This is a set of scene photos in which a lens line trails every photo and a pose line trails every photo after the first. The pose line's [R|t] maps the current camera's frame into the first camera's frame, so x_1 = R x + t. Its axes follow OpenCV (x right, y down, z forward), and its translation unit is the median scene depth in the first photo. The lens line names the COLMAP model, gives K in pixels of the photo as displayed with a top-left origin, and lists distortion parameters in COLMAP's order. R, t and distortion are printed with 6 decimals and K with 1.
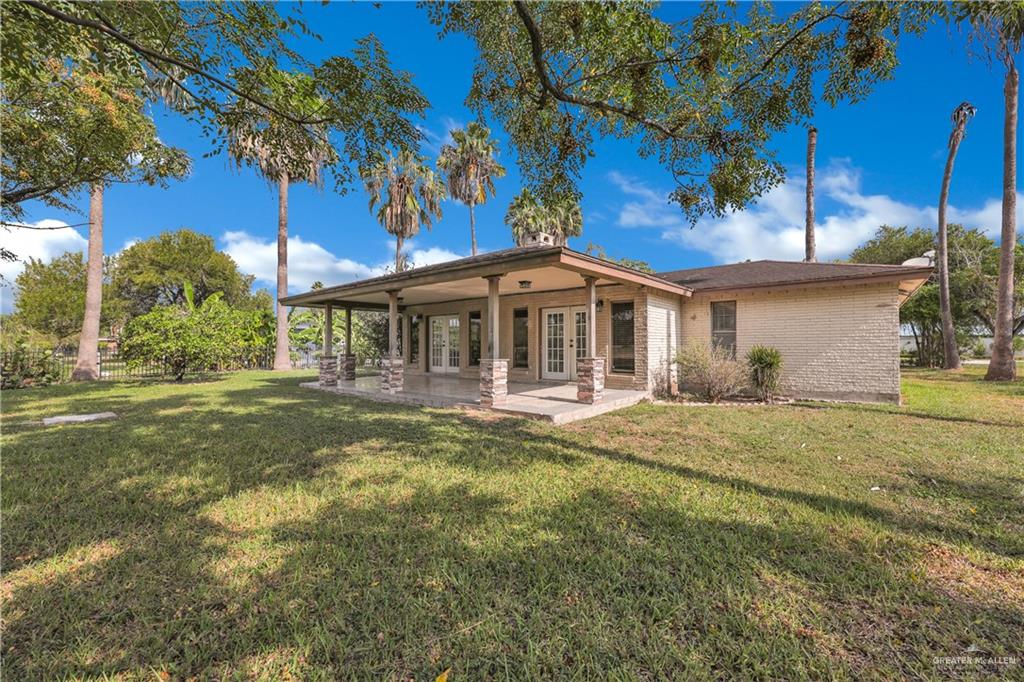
lens RADIAL K [[415.2, 0, 515.4], [0, 415.2, 341.5], [0, 0, 1]] dist [-0.002338, -0.000432]
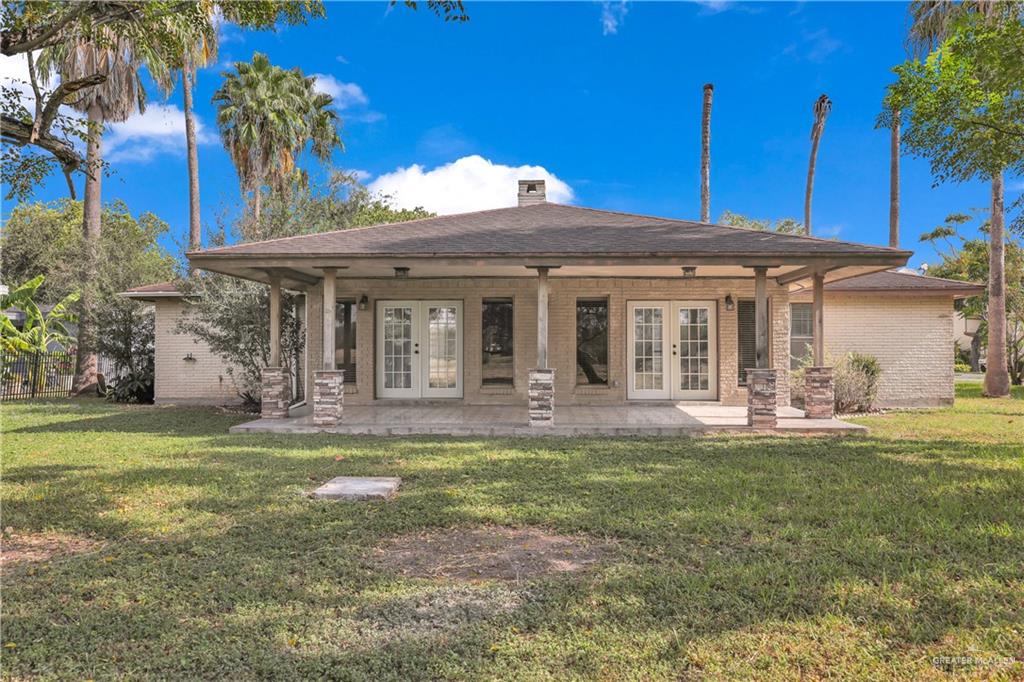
lens RADIAL K [[779.0, 0, 513.5], [0, 779.0, 344.2], [0, 0, 1]] dist [0.002422, -0.001075]
pose [[0.788952, 0.010564, 0.614365, -0.946849], [-0.009372, 0.999943, -0.005158, 0.004459], [-0.614384, -0.001688, 0.789005, 0.067562]]
